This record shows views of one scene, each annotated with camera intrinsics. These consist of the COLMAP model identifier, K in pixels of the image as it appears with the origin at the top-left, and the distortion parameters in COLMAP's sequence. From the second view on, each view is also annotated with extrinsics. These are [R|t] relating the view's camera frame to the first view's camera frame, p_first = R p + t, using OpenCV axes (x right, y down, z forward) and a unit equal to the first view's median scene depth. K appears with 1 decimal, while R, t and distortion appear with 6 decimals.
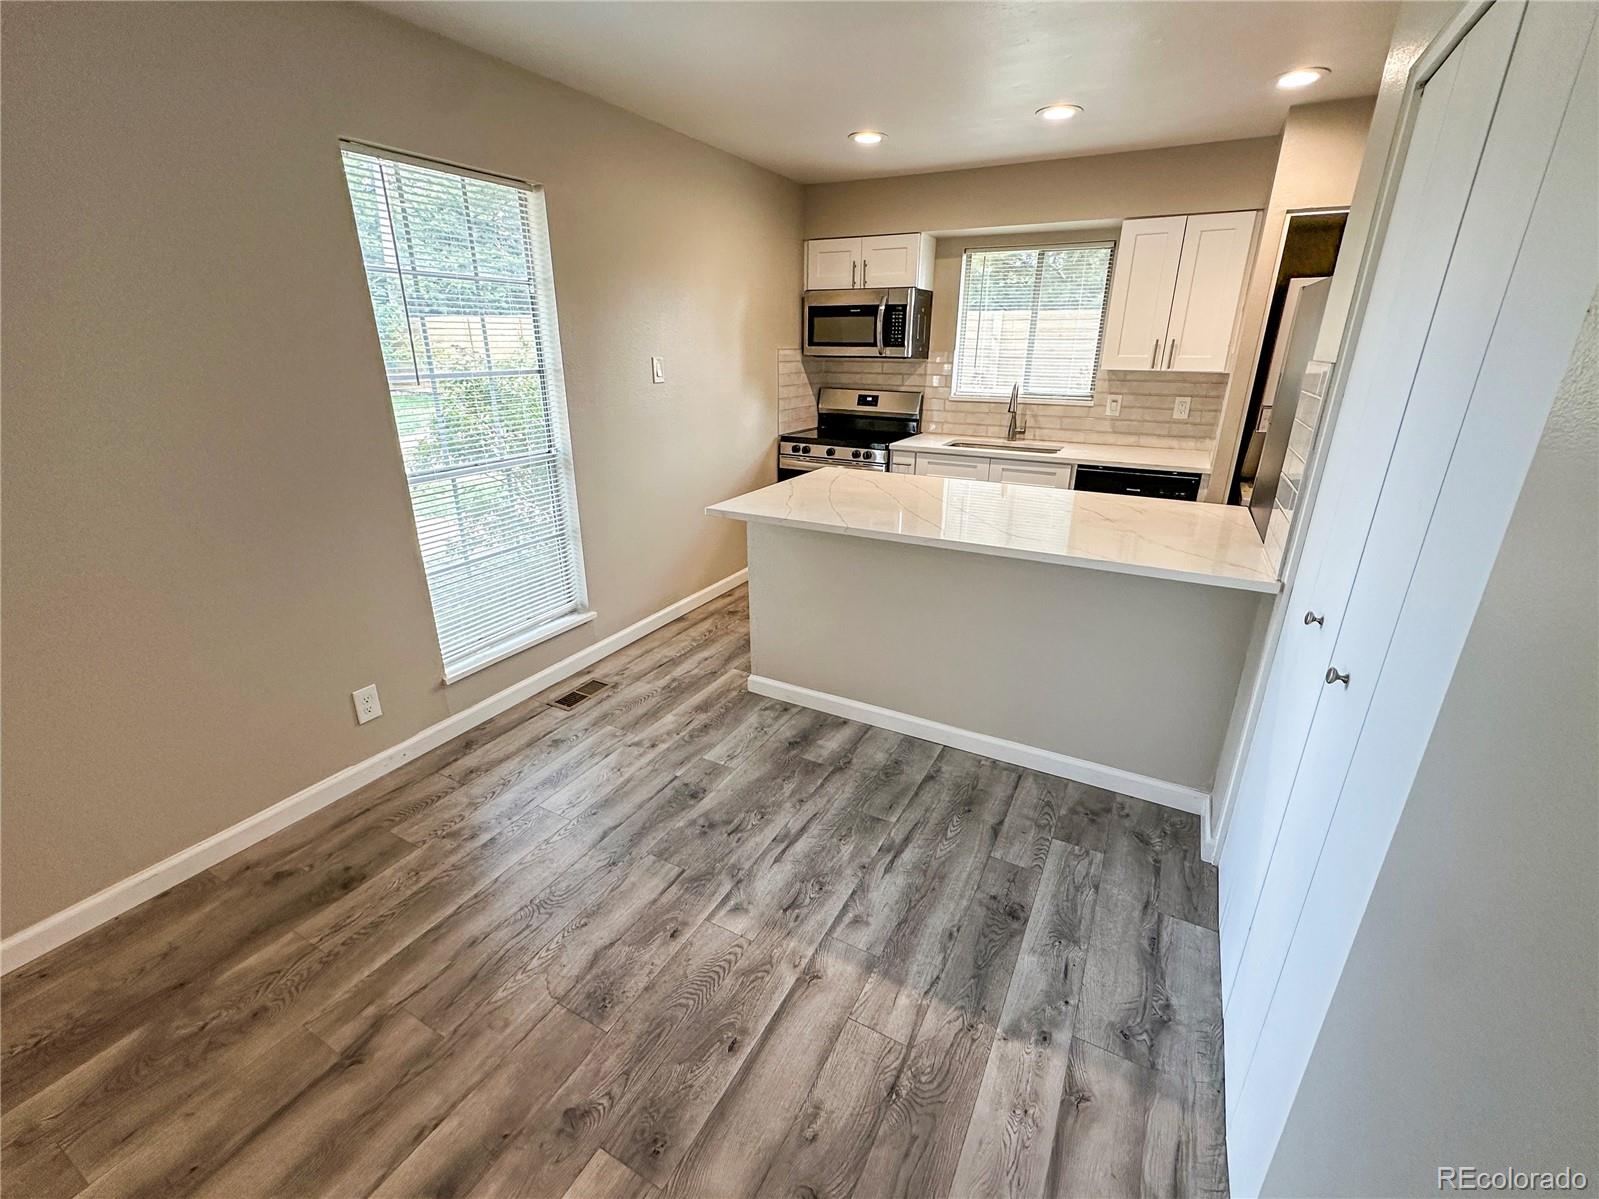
lens RADIAL K [[690.3, 0, 793.2], [0, 690.3, 599.2], [0, 0, 1]] dist [-0.002209, -0.000043]
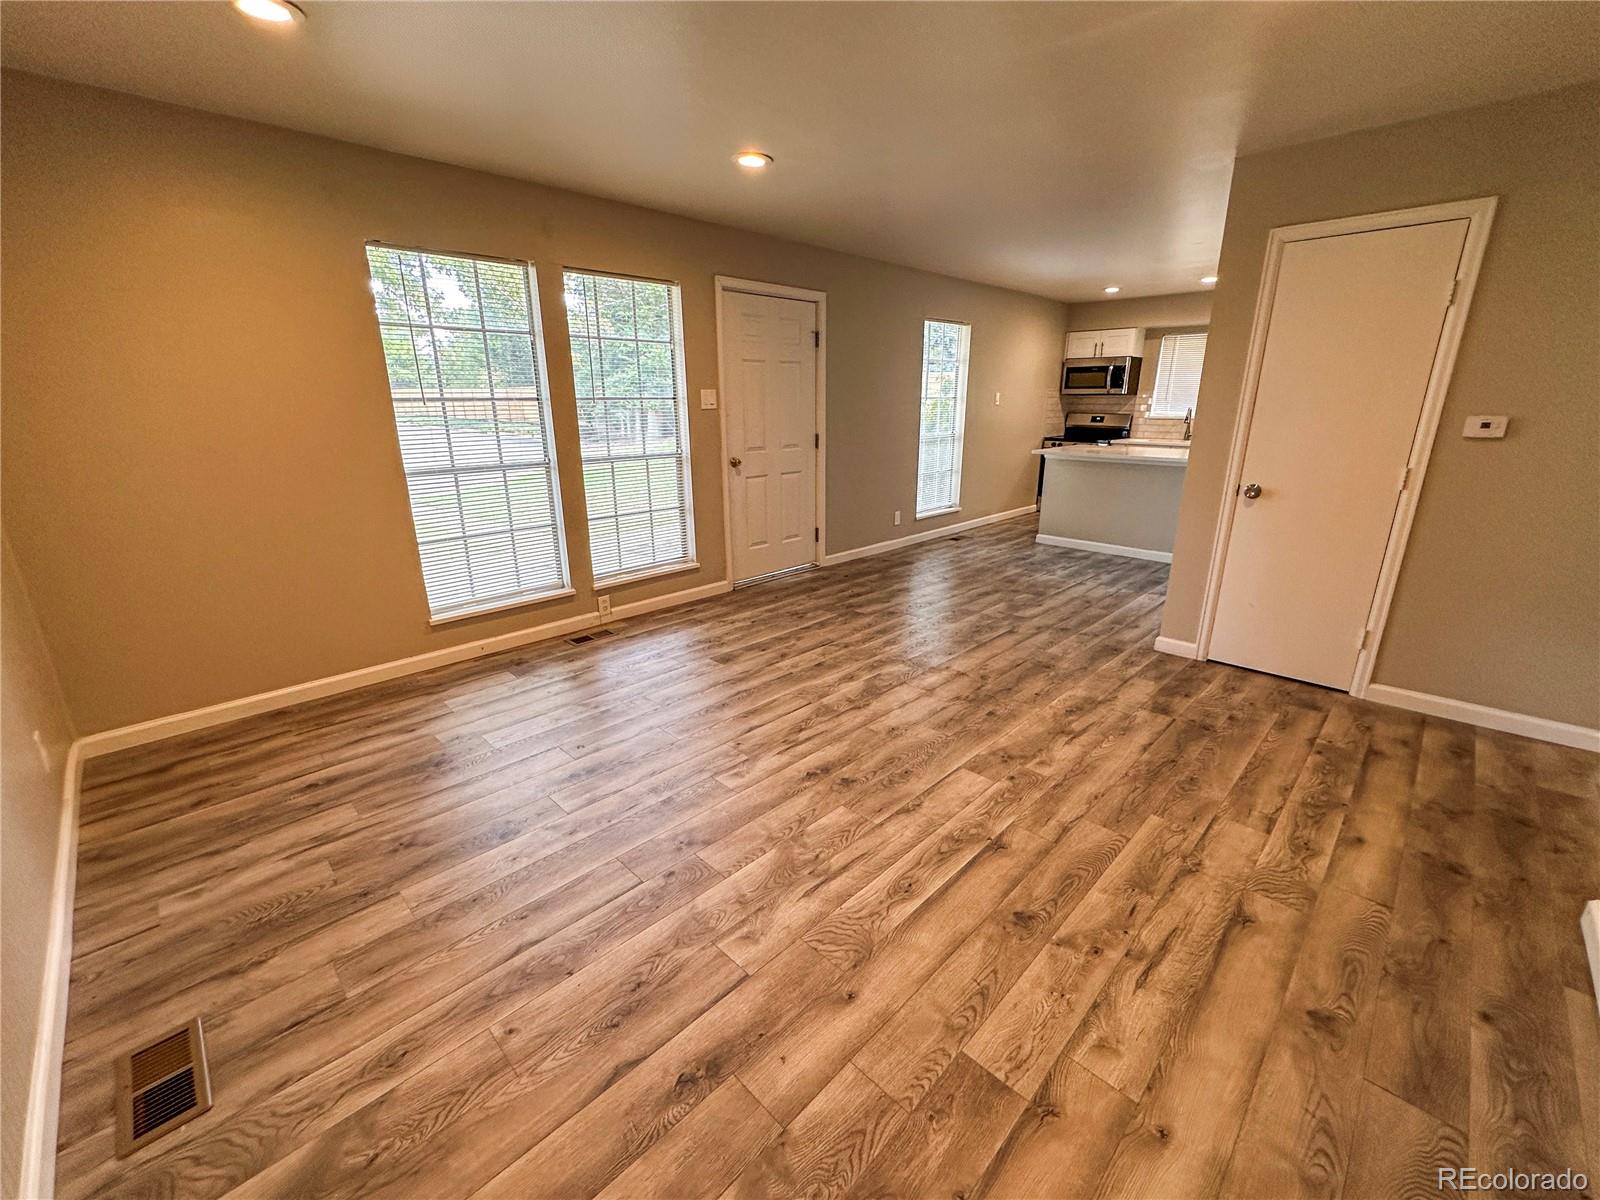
lens RADIAL K [[657.0, 0, 806.4], [0, 657.0, 601.4], [0, 0, 1]] dist [-0.002380, 0.000025]
pose [[0.963839, 0.071514, -0.256712, -0.156512], [-0.086174, 0.995203, -0.046305, 0.342389], [0.252169, 0.066752, 0.965378, -0.833809]]
